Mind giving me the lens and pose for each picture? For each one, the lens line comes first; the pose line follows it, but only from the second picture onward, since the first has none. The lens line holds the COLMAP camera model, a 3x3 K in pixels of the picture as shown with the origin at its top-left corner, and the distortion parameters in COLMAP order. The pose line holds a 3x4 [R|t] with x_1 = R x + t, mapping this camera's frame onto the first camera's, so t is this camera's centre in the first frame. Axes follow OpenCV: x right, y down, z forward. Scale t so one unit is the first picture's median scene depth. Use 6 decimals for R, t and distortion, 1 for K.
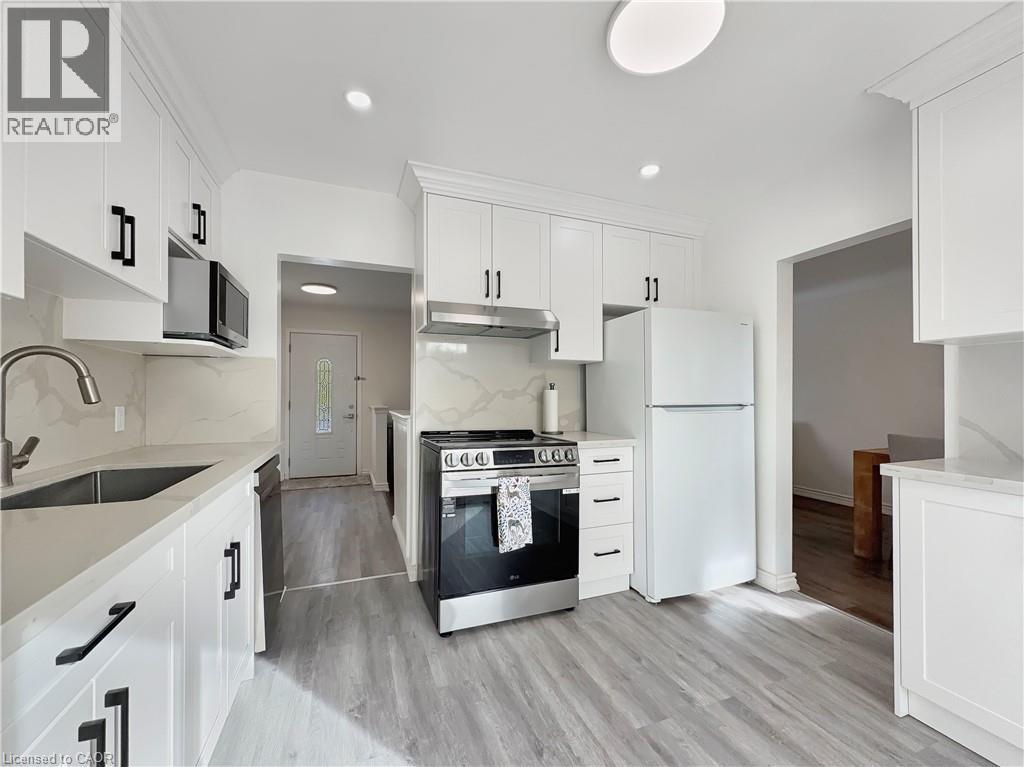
lens RADIAL K [[428.3, 0, 522.3], [0, 428.3, 397.0], [0, 0, 1]] dist [-0.000141, 0.000179]
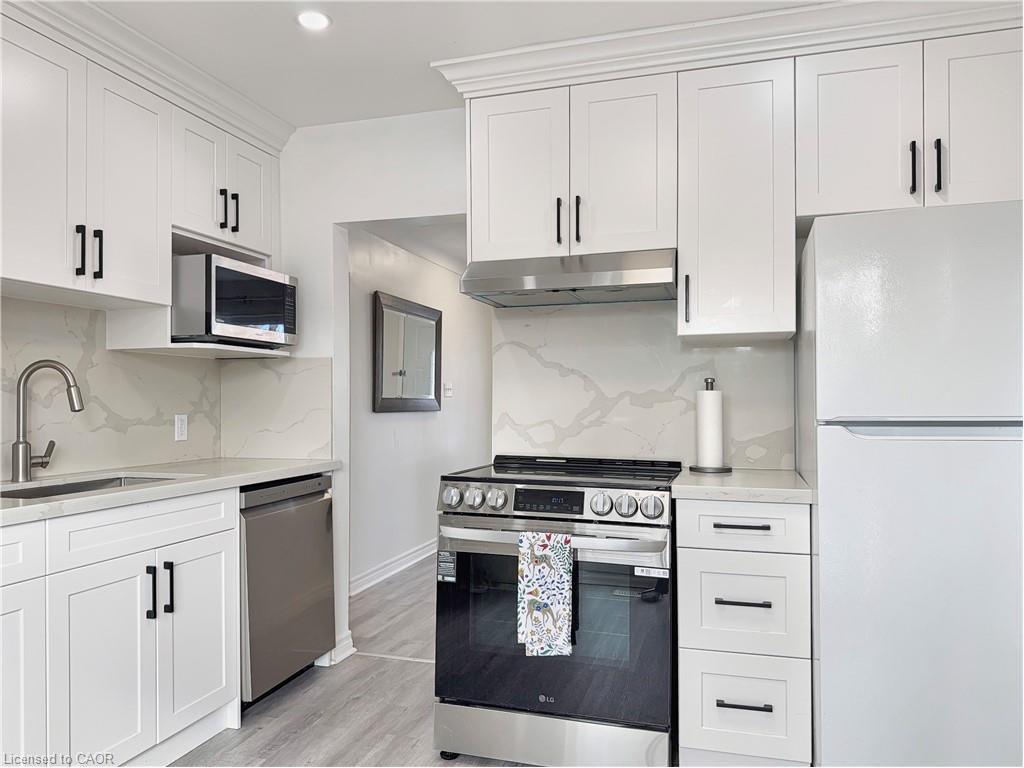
lens RADIAL K [[758.3, 0, 498.4], [0, 758.3, 402.1], [0, 0, 1]] dist [0.132053, -0.182560]
pose [[0.772509, -0.003133, -0.634996, 0.633602], [0.002806, 0.999995, -0.001520, -0.000980], [0.634998, -0.000608, 0.772514, 0.104577]]
